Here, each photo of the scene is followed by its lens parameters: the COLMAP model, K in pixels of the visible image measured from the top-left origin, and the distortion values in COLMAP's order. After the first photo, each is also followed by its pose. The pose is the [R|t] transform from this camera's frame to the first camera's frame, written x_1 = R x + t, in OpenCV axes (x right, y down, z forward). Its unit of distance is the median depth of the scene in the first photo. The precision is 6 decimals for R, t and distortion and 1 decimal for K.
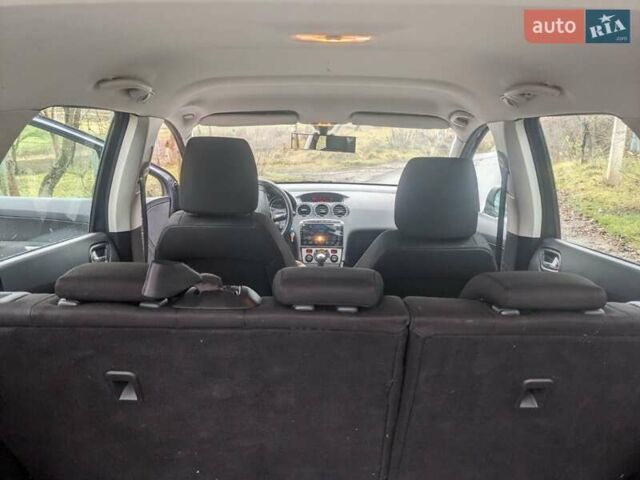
lens RADIAL K [[507.9, 0, 318.3], [0, 507.9, 242.4], [0, 0, 1]] dist [0.029292, -0.007692]
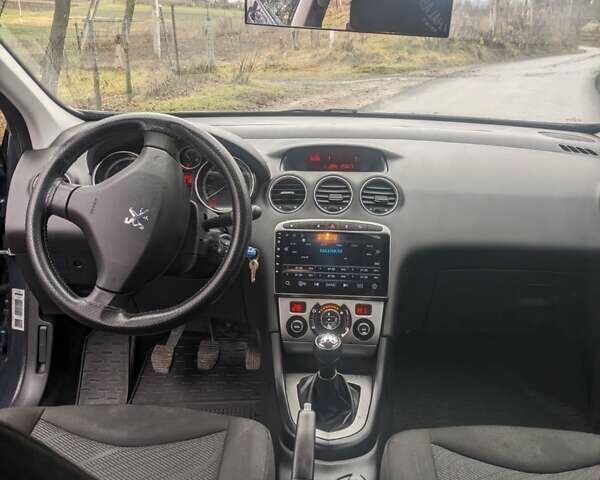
lens RADIAL K [[635.0, 0, 300.8], [0, 635.0, 233.7], [0, 0, 1]] dist [0.023889, 0.000000]
pose [[0.999112, 0.022090, -0.035891, 0.000296], [-0.018355, 0.994691, 0.101259, -0.086178], [0.037937, -0.100510, 0.994212, 0.538524]]
